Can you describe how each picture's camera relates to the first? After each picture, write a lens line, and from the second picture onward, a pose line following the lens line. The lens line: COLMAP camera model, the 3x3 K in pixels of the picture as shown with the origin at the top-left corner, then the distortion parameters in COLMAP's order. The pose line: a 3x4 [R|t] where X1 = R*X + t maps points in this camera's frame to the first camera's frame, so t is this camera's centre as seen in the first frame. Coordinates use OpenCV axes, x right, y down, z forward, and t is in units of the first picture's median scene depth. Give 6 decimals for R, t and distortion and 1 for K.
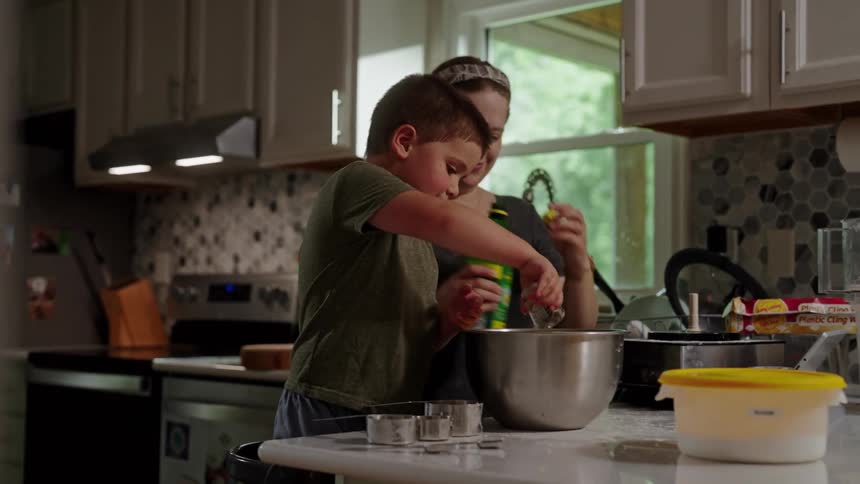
lens RADIAL K [[1174.0, 0, 430.0], [0, 1174.0, 242.0], [0, 0, 1]] dist [-0.166779, 1.057395]
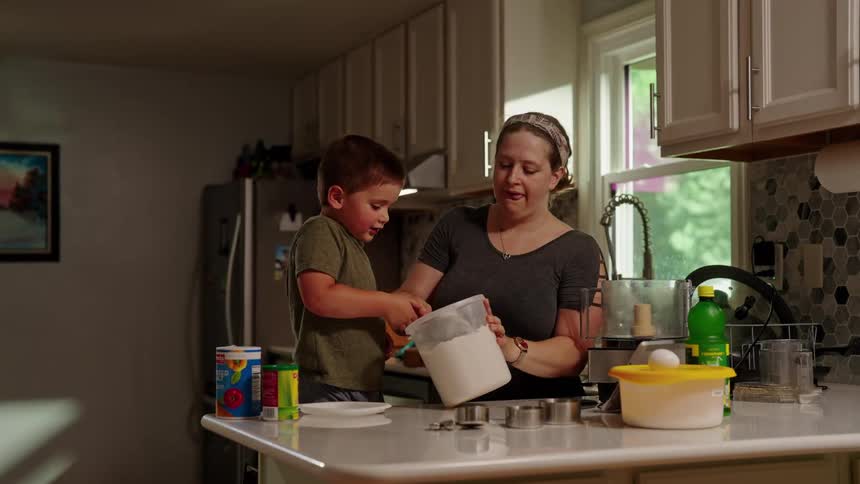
lens RADIAL K [[1174.0, 0, 430.0], [0, 1174.0, 242.0], [0, 0, 1]] dist [-0.166779, 1.057395]
pose [[0.921015, -0.026237, -0.388643, 0.370430], [0.028378, 0.999597, -0.000230, -0.021041], [0.388492, -0.010817, 0.921388, -0.137830]]
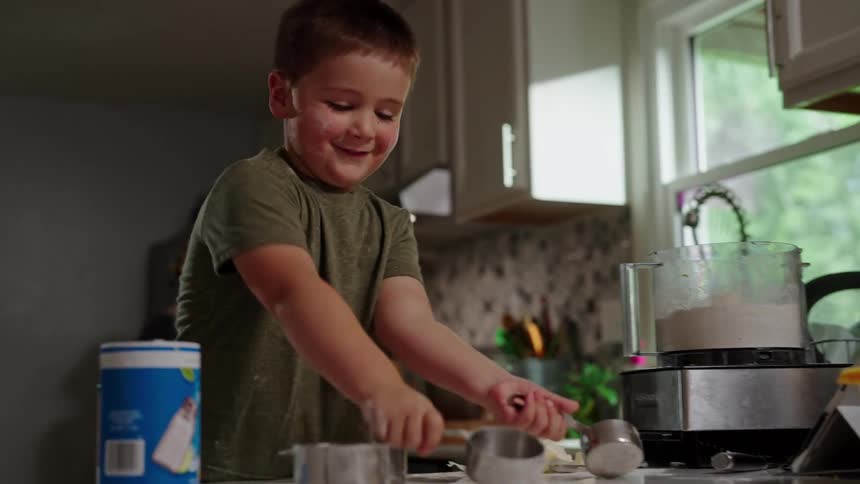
lens RADIAL K [[1174.0, 0, 430.0], [0, 1174.0, 242.0], [0, 0, 1]] dist [-0.166779, 1.057395]
pose [[0.923718, -0.080317, -0.374559, 0.213460], [0.044804, 0.993714, -0.102591, 0.050971], [0.380444, 0.077983, 0.921510, 0.199184]]
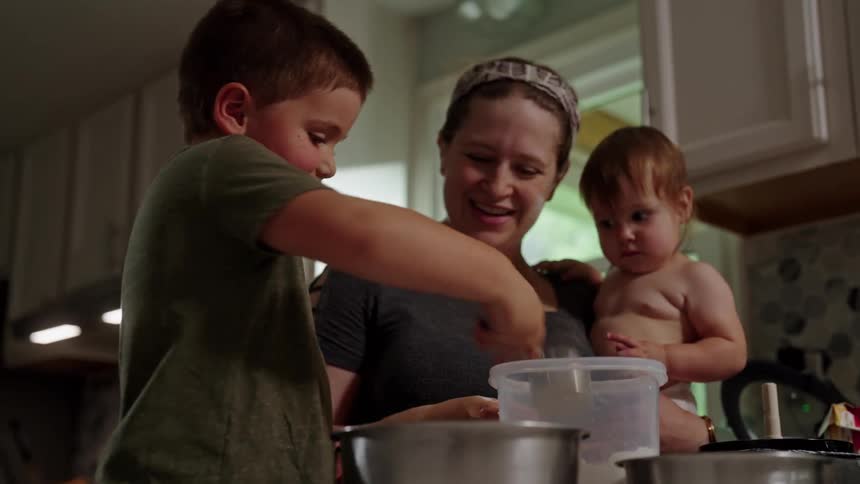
lens RADIAL K [[1174.0, 0, 430.0], [0, 1174.0, 242.0], [0, 0, 1]] dist [-0.166779, 1.057395]
pose [[0.999151, -0.016431, -0.037784, 0.049517], [0.007741, 0.975576, -0.219525, 0.076049], [0.040468, 0.219046, 0.974875, 0.262177]]
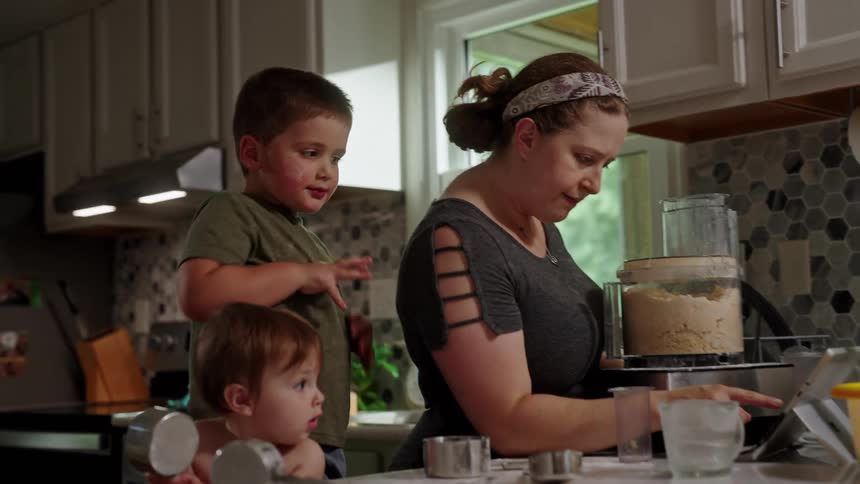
lens RADIAL K [[1174.0, 0, 430.0], [0, 1174.0, 242.0], [0, 0, 1]] dist [-0.166779, 1.057395]
pose [[0.998678, -0.038144, -0.034464, 0.054962], [0.036616, 0.998363, -0.043931, 0.017906], [0.036084, 0.042610, 0.998440, 0.107308]]
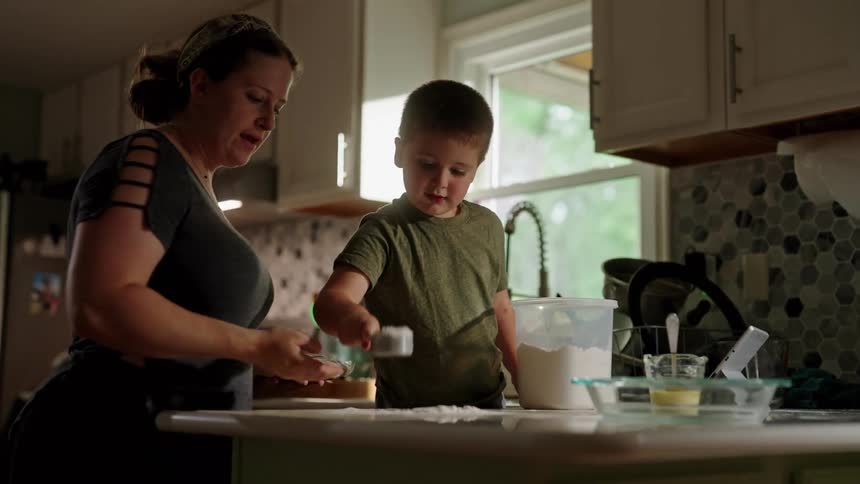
lens RADIAL K [[1174.0, 0, 430.0], [0, 1174.0, 242.0], [0, 0, 1]] dist [-0.166779, 1.057395]
pose [[0.995561, -0.006921, -0.093862, 0.108122], [-0.000310, 0.997046, -0.076801, 0.052911], [0.094116, 0.076489, 0.992619, -0.025603]]
